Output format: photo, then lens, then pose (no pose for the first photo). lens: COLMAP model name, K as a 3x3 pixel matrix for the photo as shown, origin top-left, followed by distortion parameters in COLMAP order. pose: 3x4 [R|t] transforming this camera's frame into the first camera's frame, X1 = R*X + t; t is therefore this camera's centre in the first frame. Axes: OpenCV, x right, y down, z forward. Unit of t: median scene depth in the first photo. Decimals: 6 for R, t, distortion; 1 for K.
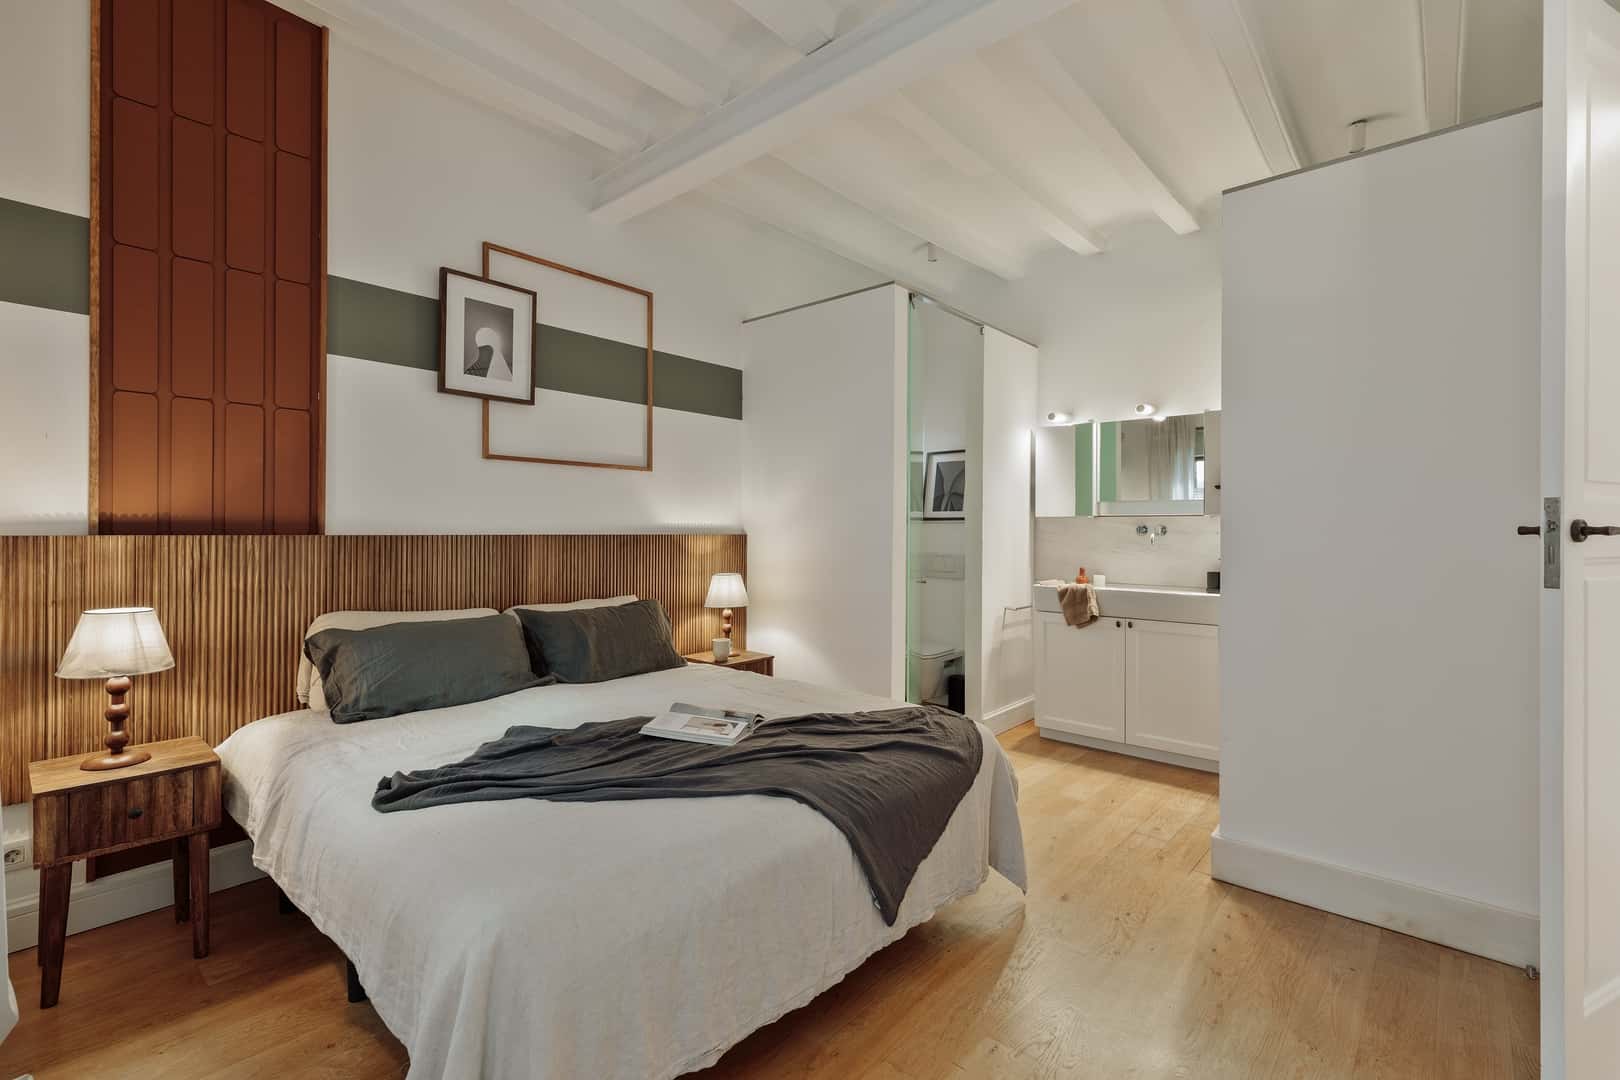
lens RADIAL K [[729.2, 0, 799.5], [0, 729.2, 529.4], [0, 0, 1]] dist [0.003273, -0.000040]
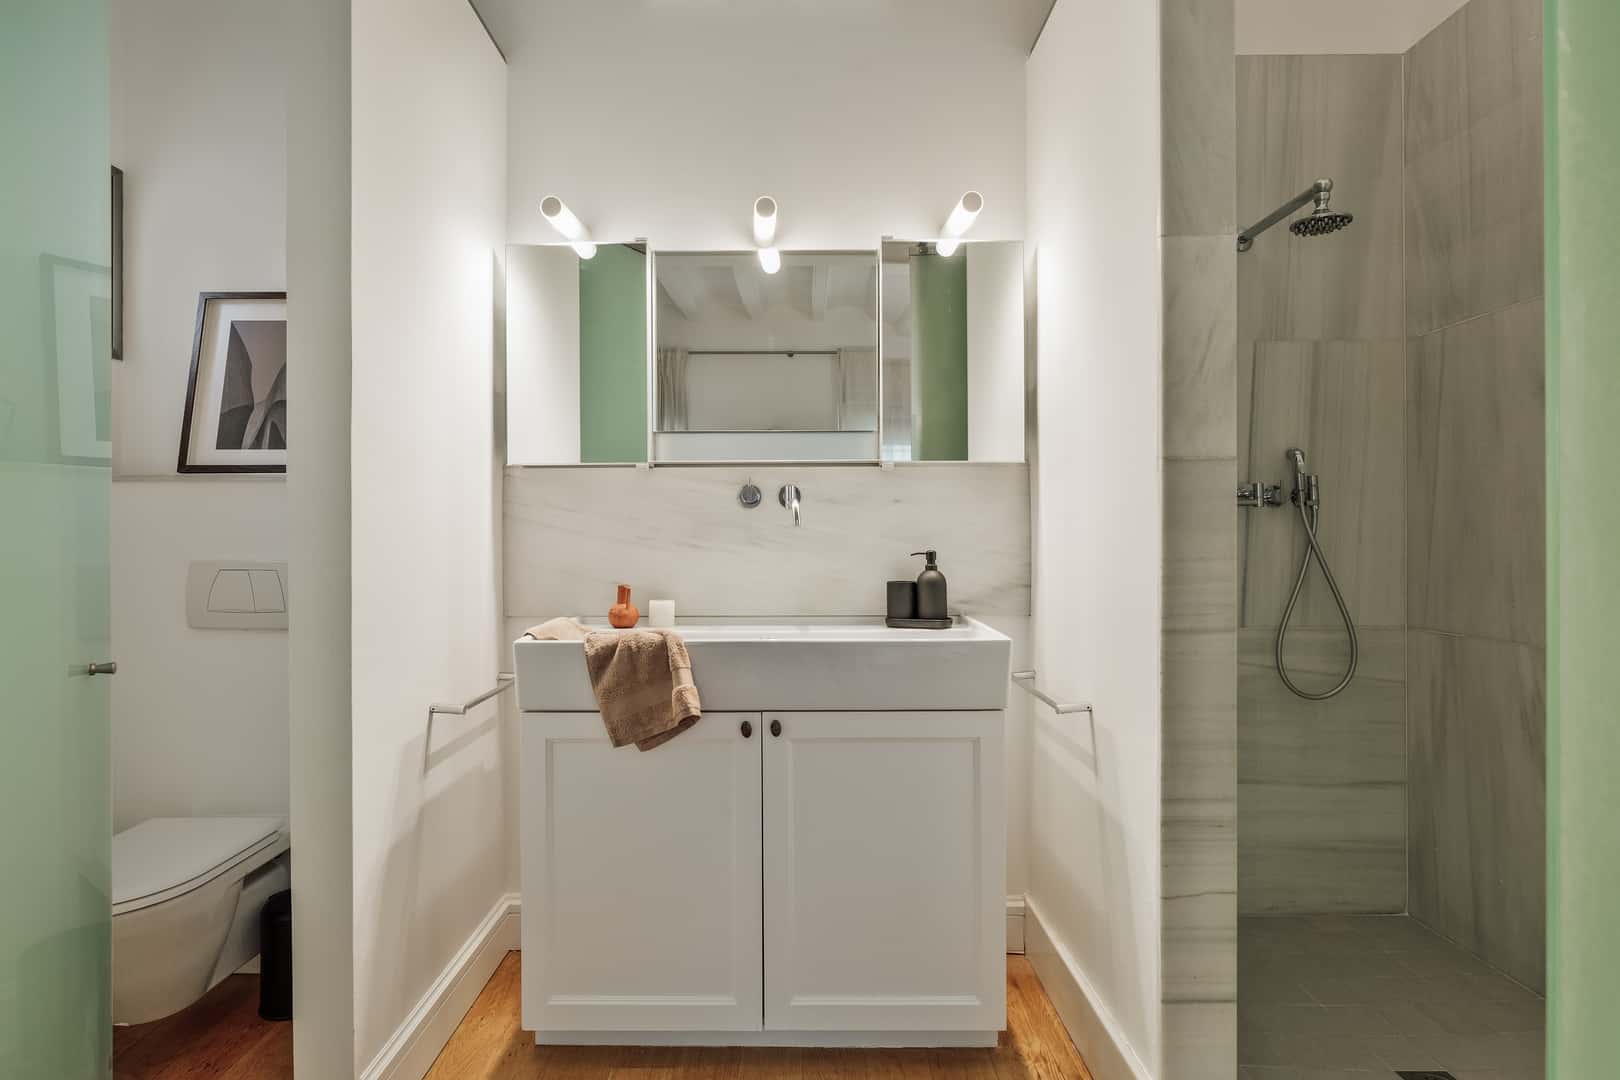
lens RADIAL K [[791.9, 0, 798.0], [0, 791.9, 540.5], [0, 0, 1]] dist [0.016314, -0.000238]
pose [[0.756935, -0.007621, 0.653446, 0.167864], [0.007905, 0.999966, 0.002506, 0.027153], [-0.653442, 0.003269, 0.756969, 0.600131]]
